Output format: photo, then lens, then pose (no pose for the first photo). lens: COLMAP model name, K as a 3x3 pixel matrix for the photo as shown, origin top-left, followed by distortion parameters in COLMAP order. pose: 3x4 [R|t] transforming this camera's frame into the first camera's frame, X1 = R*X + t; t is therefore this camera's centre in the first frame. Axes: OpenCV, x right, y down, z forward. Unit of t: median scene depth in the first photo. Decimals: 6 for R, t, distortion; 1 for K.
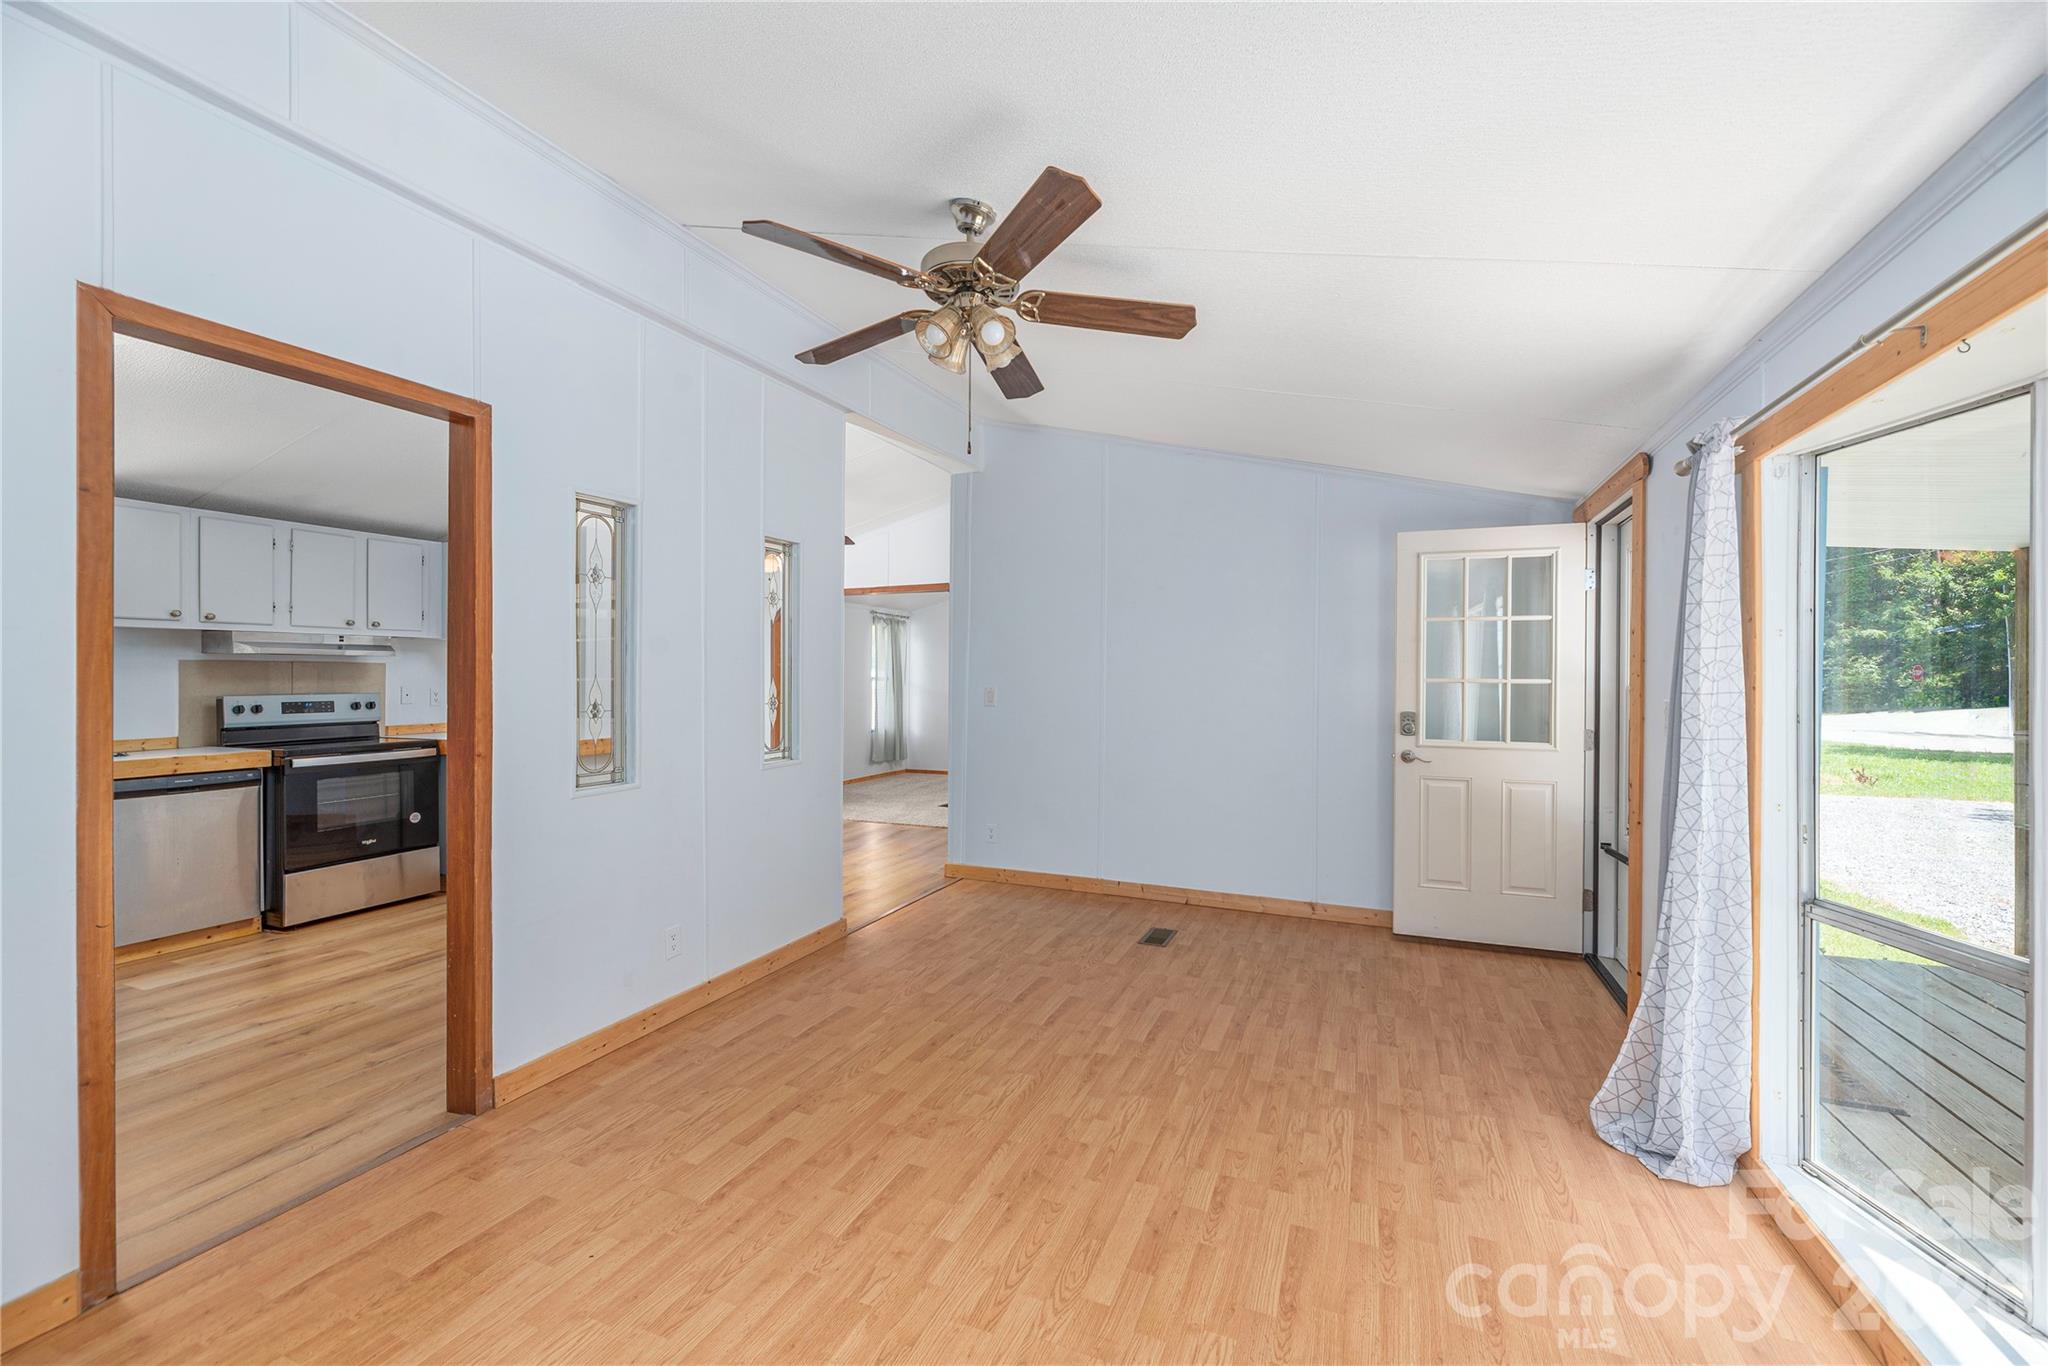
lens RADIAL K [[846.6, 0, 1022.5], [0, 846.6, 677.8], [0, 0, 1]] dist [0.001285, -0.000568]
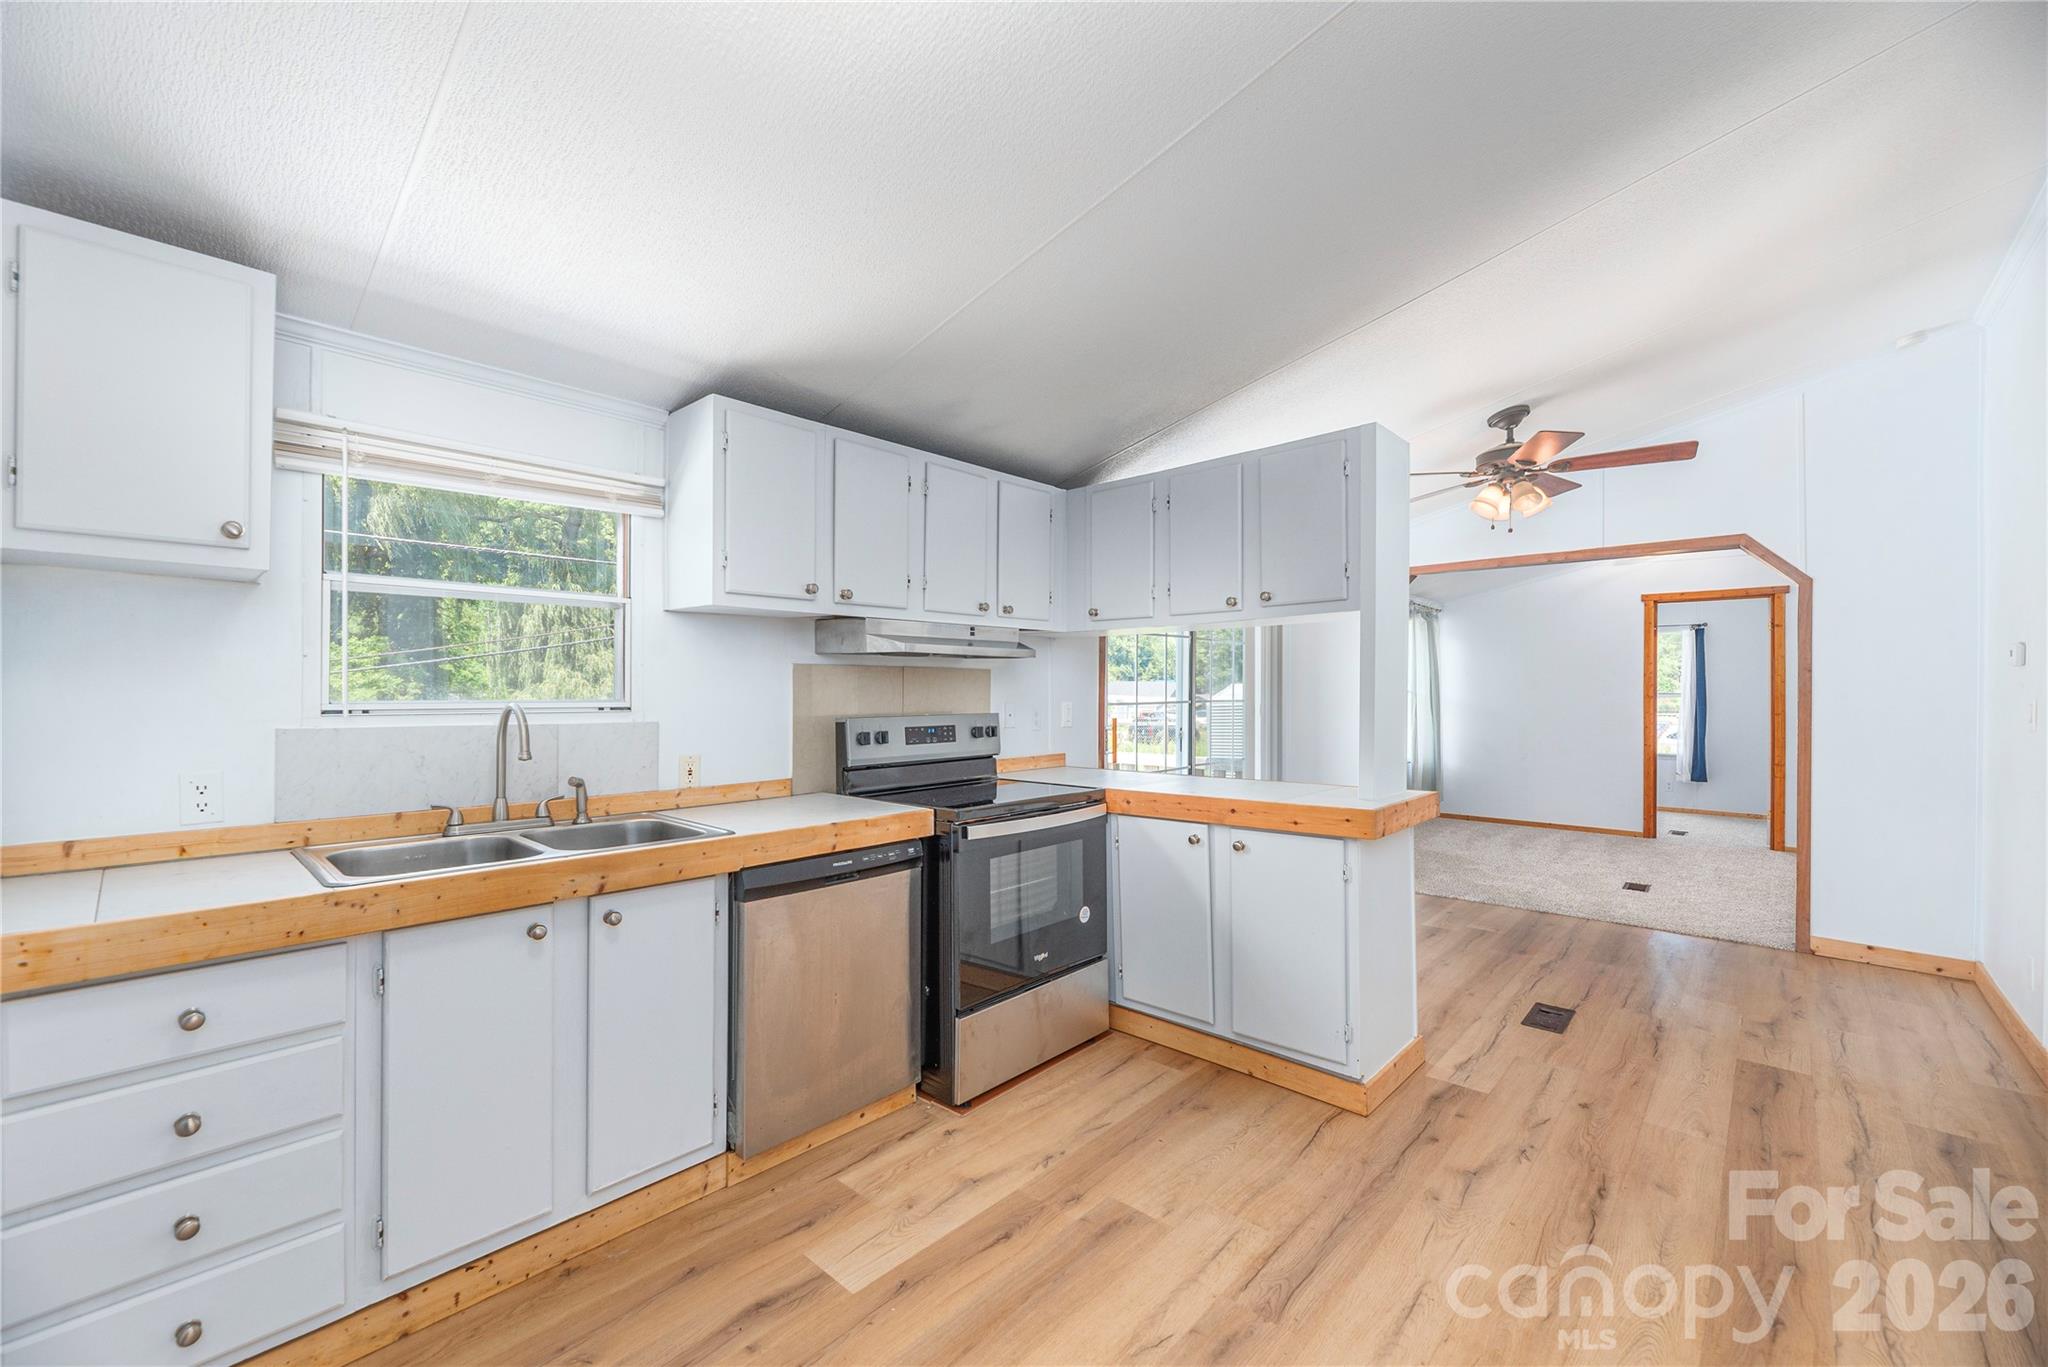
lens RADIAL K [[846.6, 0, 1003.9], [0, 846.6, 686.3], [0, 0, 1]] dist [0.001285, -0.000568]
pose [[0.940975, 0.001894, -0.338469, -0.632306], [-0.003058, 0.999991, -0.002906, -0.001673], [0.338461, 0.003769, 0.940973, 0.441548]]
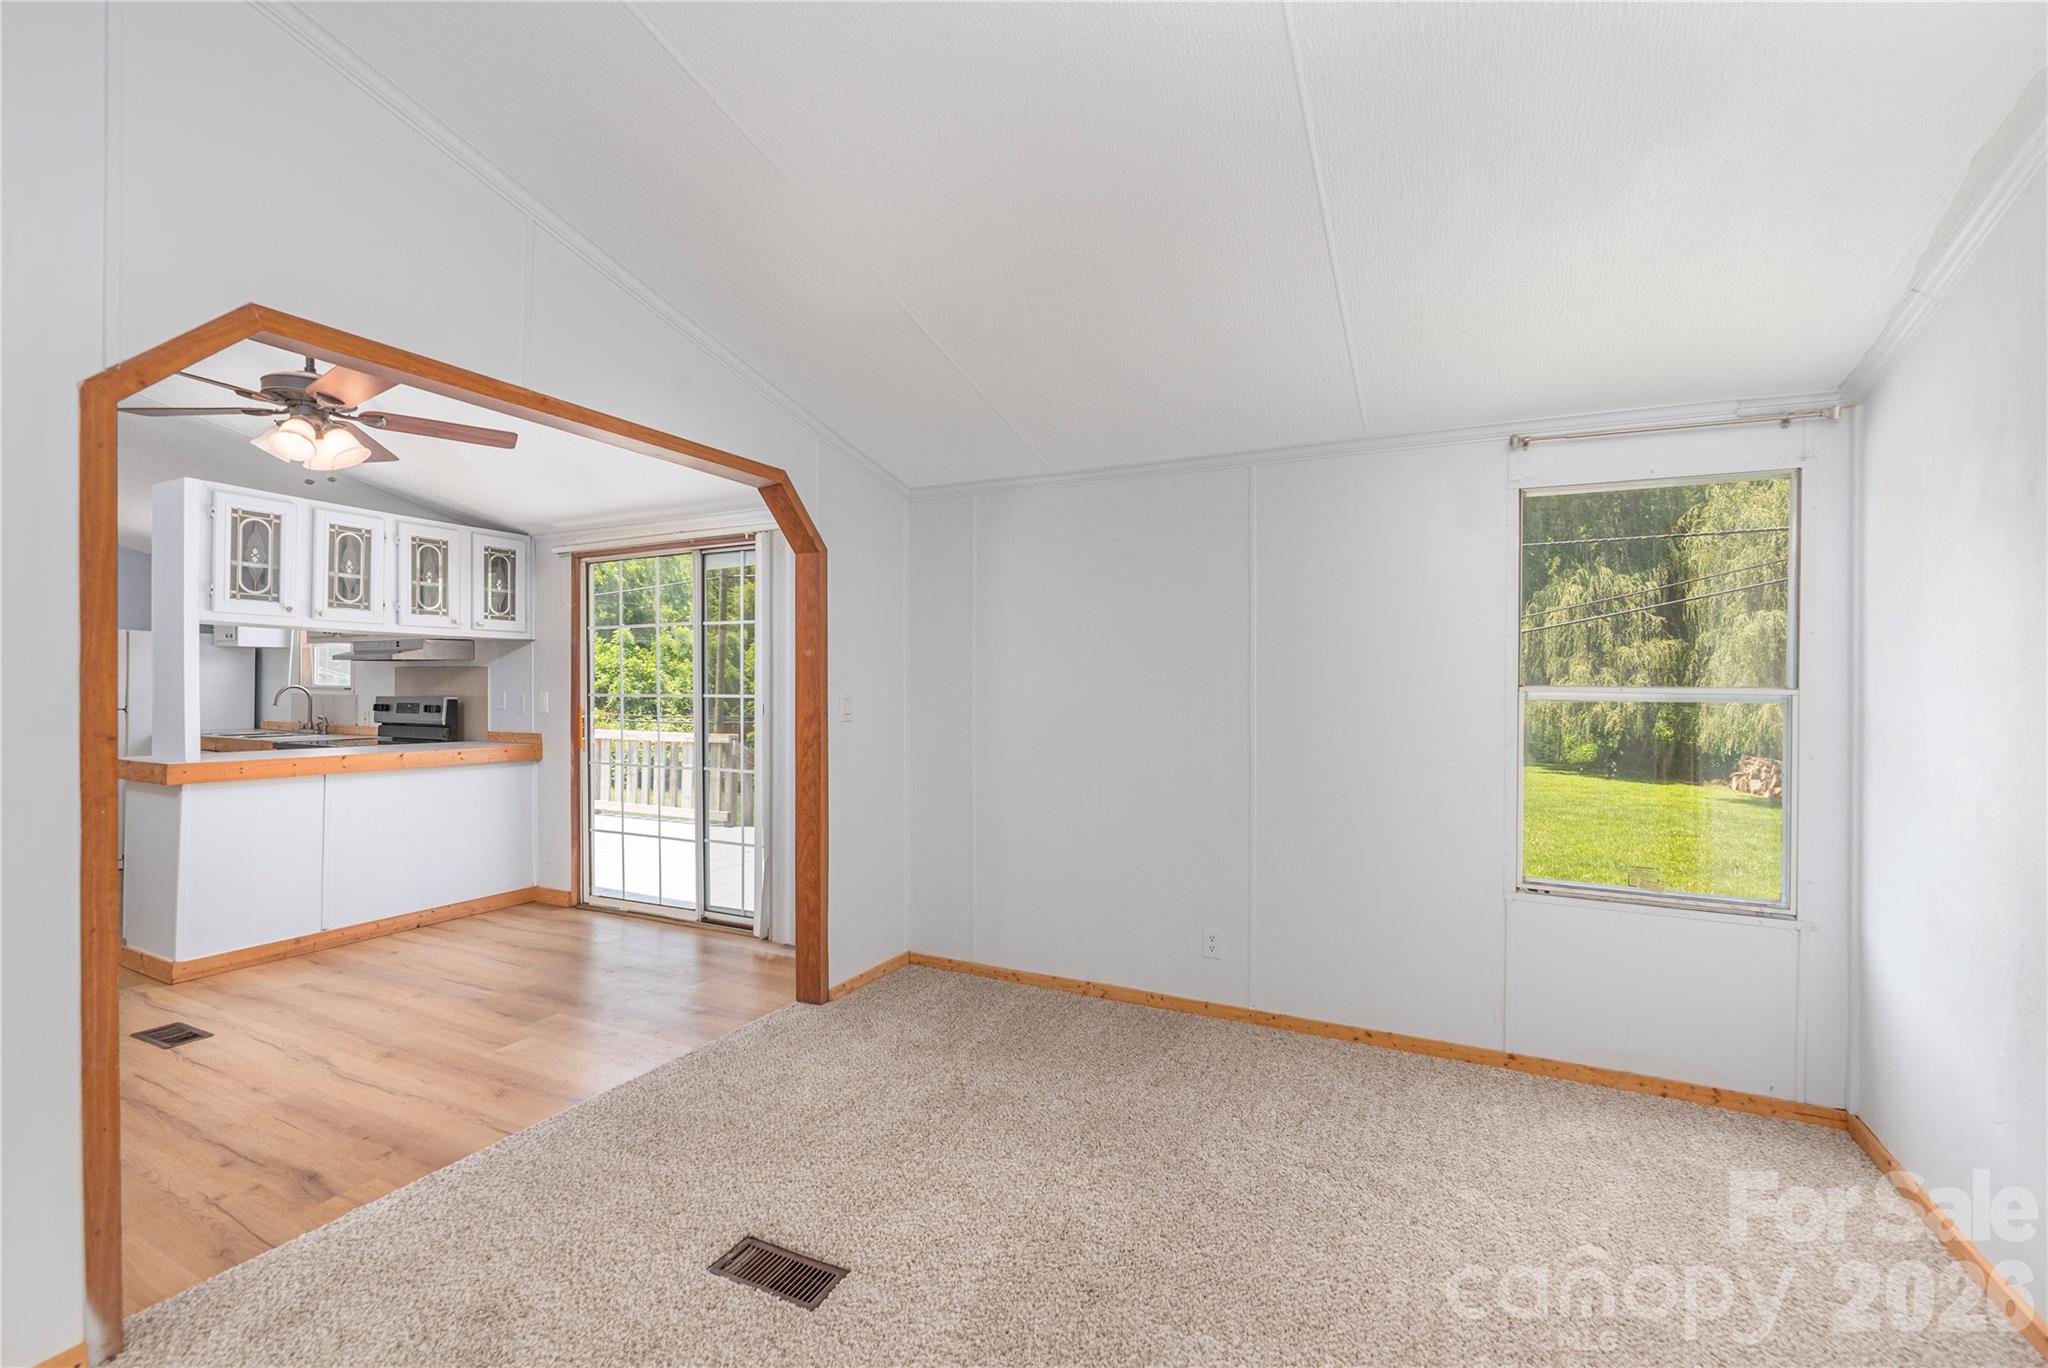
lens RADIAL K [[893.8, 0, 1042.6], [0, 893.8, 680.6], [0, 0, 1]] dist [-0.007915, 0.000517]
pose [[-0.073370, -0.002627, -0.997301, 0.271269], [-0.003894, 0.999990, -0.002348, -0.001308], [0.997297, 0.003711, -0.073379, 2.133586]]
